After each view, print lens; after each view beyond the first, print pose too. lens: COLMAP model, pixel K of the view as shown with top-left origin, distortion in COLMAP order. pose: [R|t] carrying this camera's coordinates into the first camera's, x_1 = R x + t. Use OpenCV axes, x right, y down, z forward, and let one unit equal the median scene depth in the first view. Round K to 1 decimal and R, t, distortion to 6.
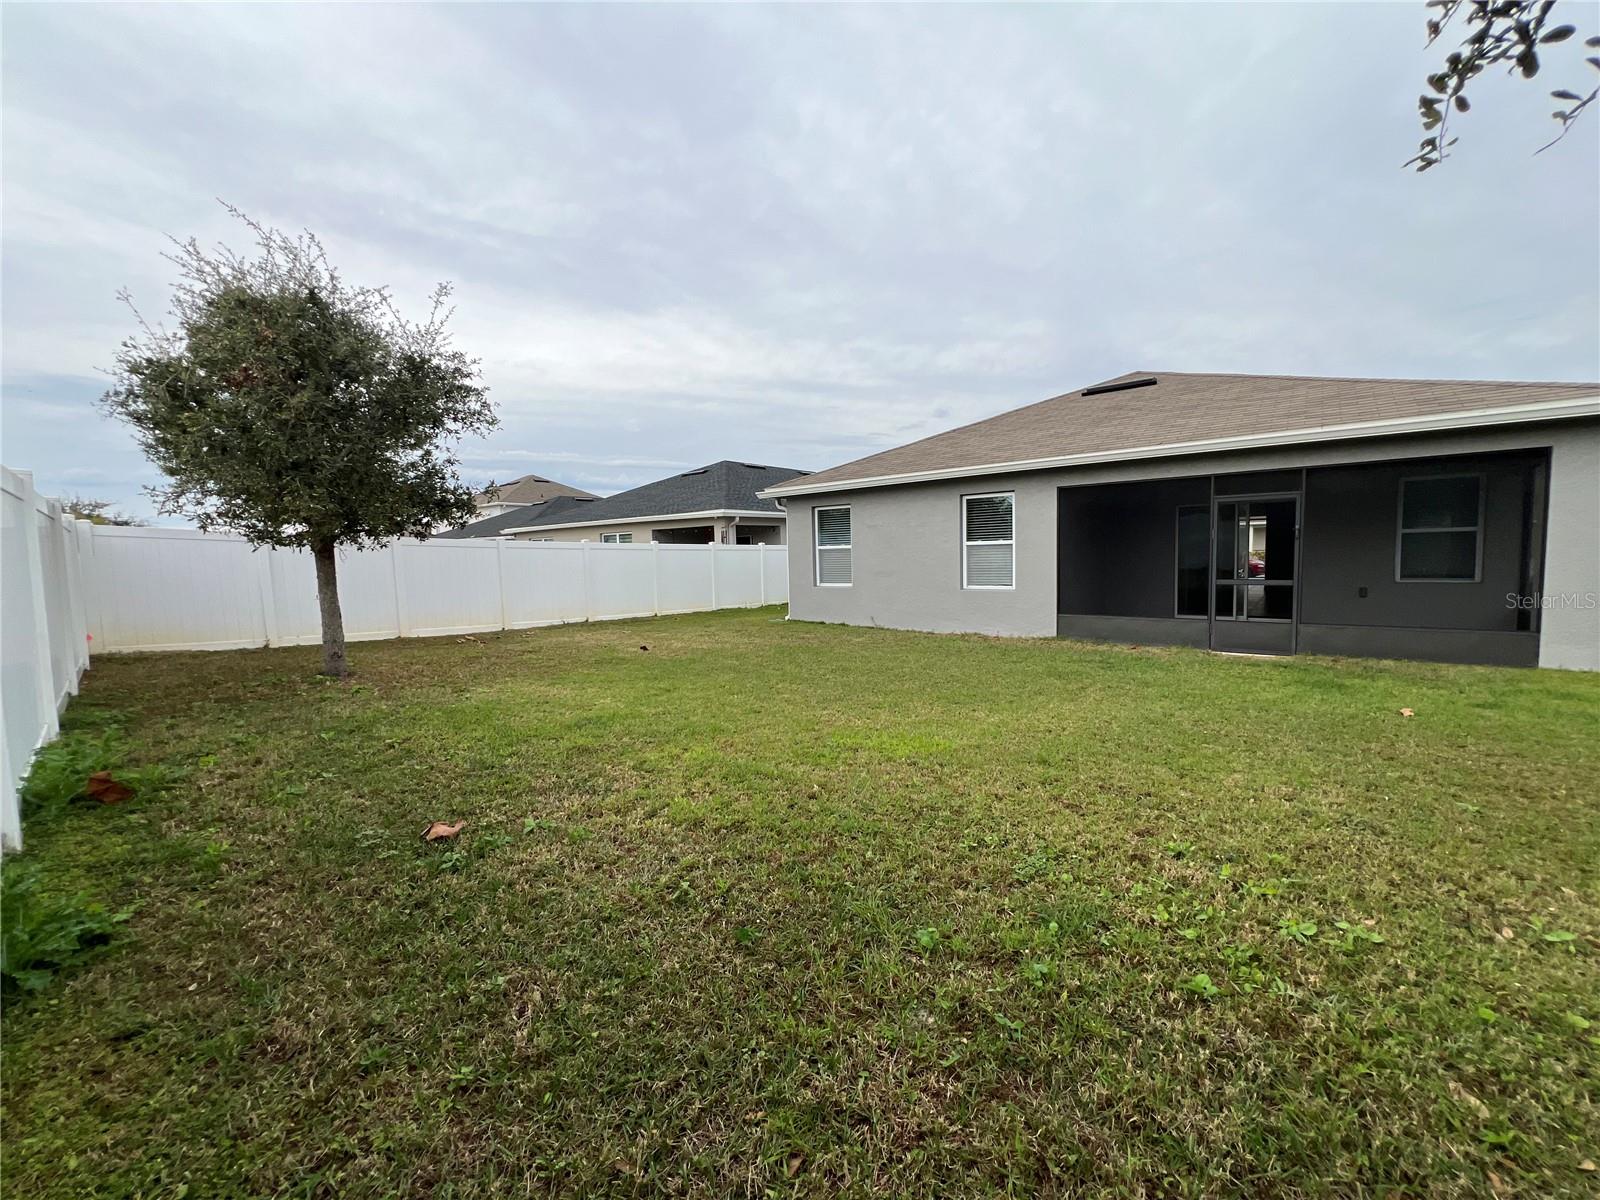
lens RADIAL K [[640.7, 0, 796.6], [0, 640.7, 600.3], [0, 0, 1]] dist [-0.003186, 0.000397]
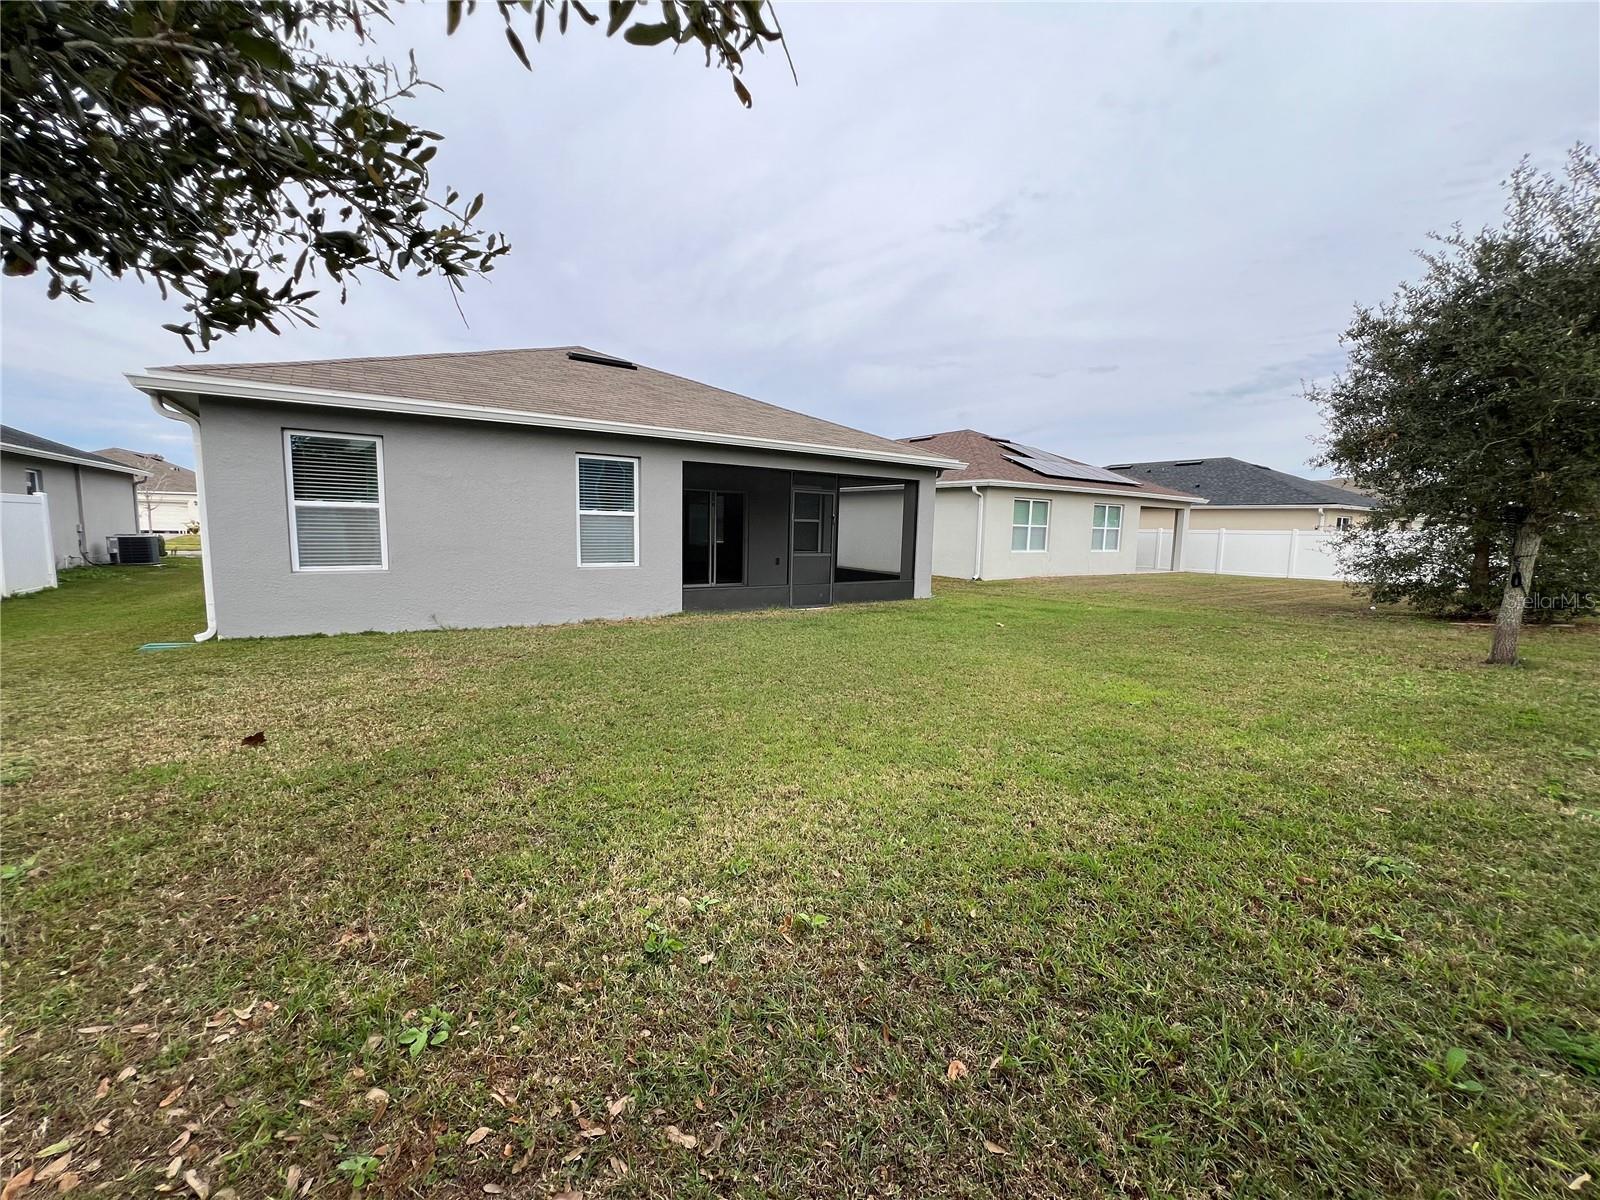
lens RADIAL K [[640.7, 0, 804.4], [0, 640.7, 606.9], [0, 0, 1]] dist [-0.003186, 0.000397]
pose [[0.289424, -0.085853, 0.953343, -0.887947], [0.046220, 0.996061, 0.075668, -0.032931], [-0.956084, 0.022163, 0.292253, 0.962576]]
